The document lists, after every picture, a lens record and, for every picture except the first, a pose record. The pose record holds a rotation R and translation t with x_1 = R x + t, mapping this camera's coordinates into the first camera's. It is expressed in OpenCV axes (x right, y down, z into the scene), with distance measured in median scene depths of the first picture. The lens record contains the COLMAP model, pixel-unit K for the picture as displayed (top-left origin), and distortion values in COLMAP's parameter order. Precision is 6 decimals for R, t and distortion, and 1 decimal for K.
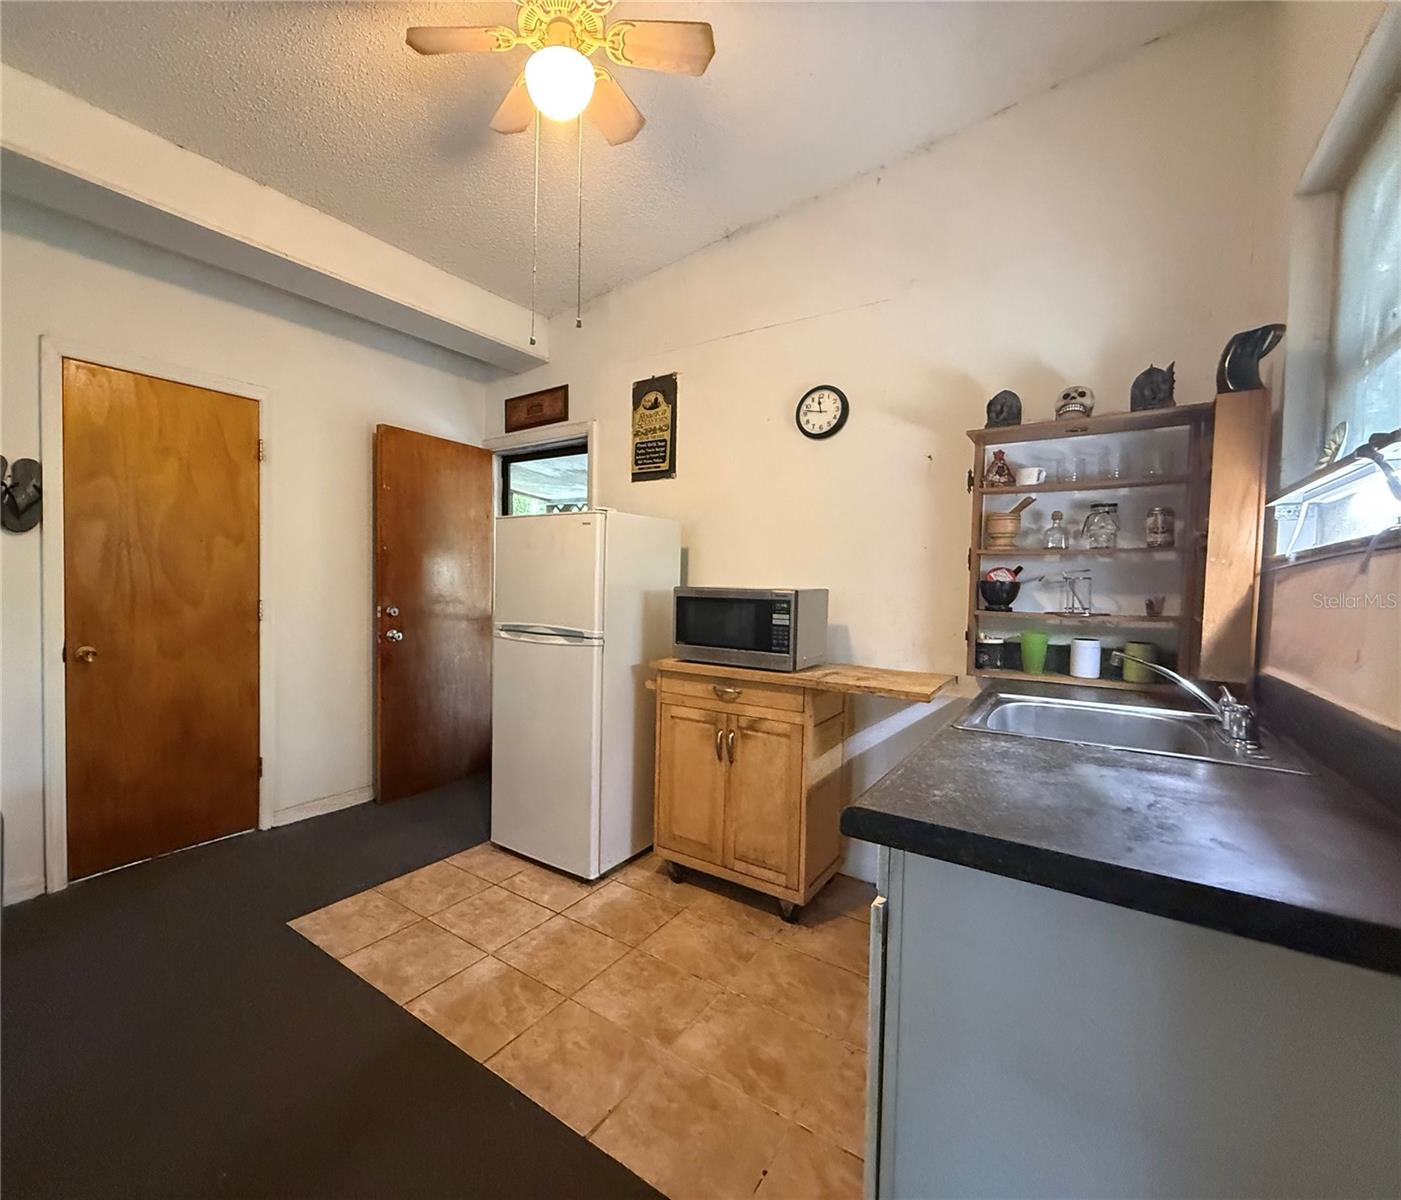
lens RADIAL K [[641.2, 0, 600.9], [0, 641.2, 599.9], [0, 0, 1]] dist [-0.000529, -0.000260]
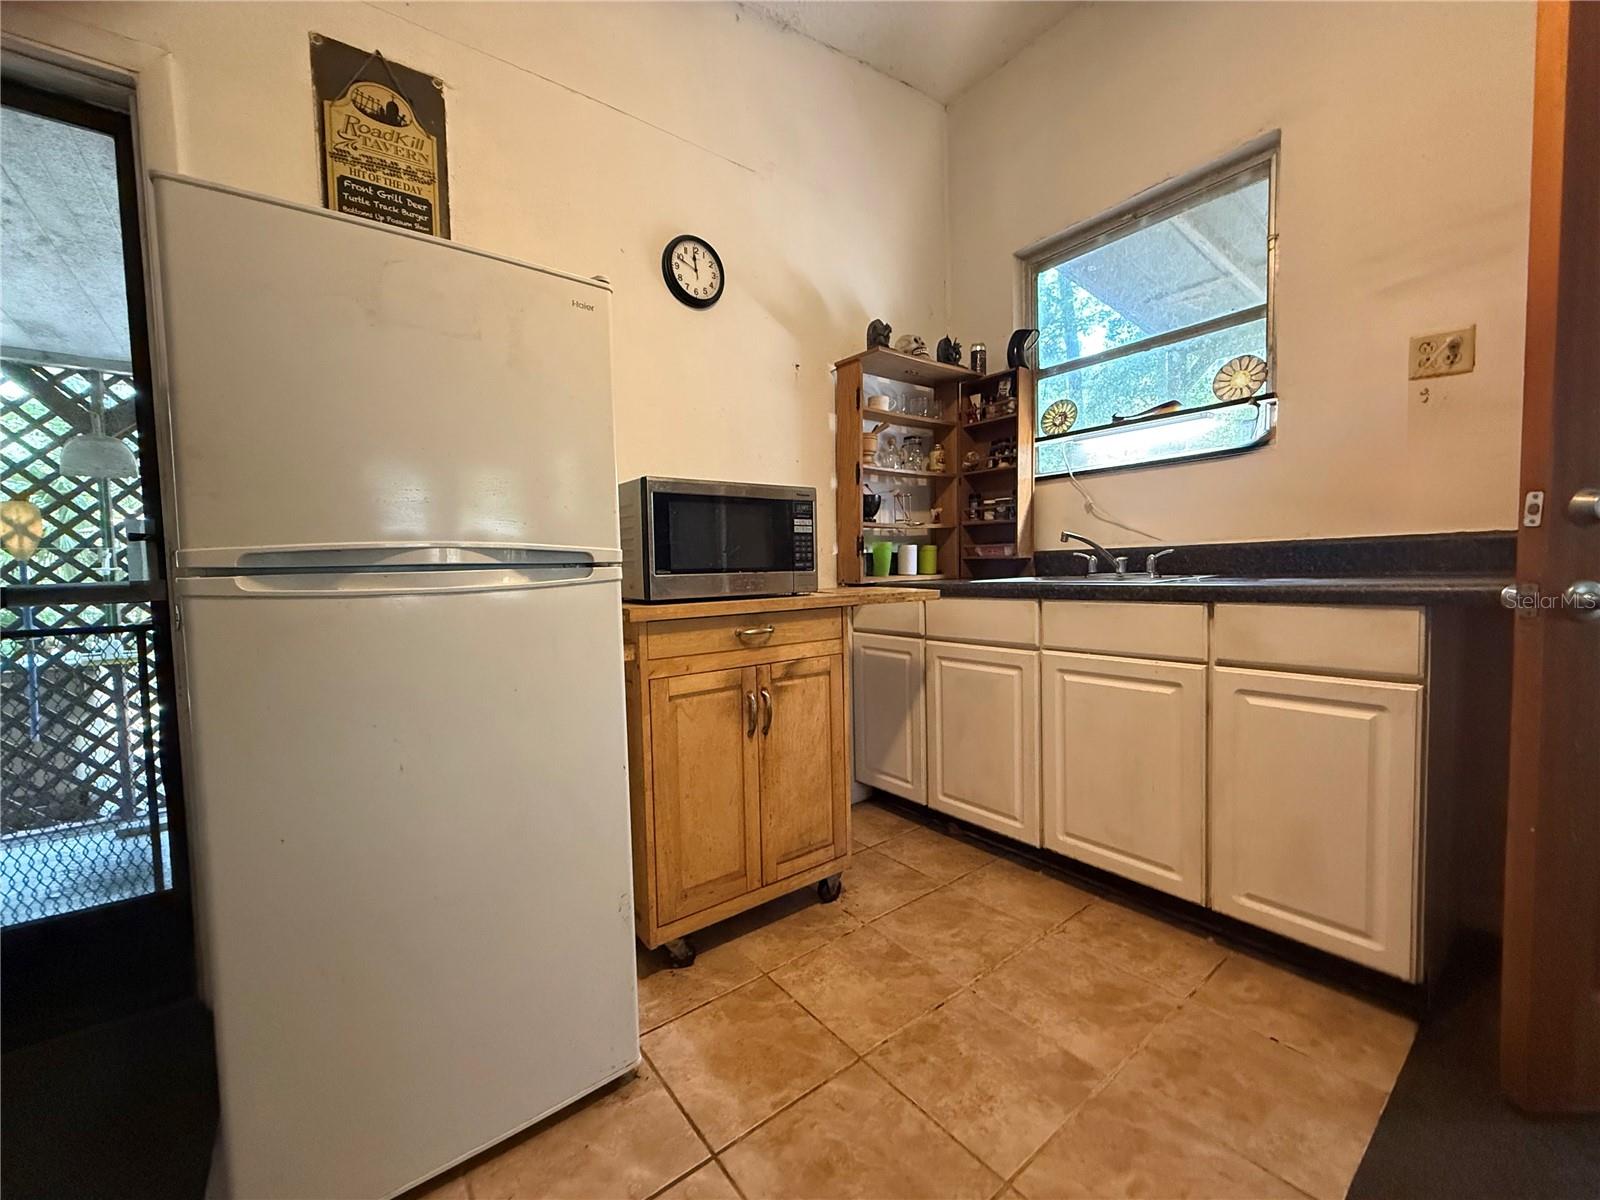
lens RADIAL K [[636.1, 0, 797.0], [0, 636.1, 600.2], [0, 0, 1]] dist [0.000643, 0.000079]
pose [[0.247868, -0.077391, 0.965698, -0.446358], [0.060235, 0.996107, 0.064367, 0.067141], [-0.966919, 0.042214, 0.251565, 0.790945]]
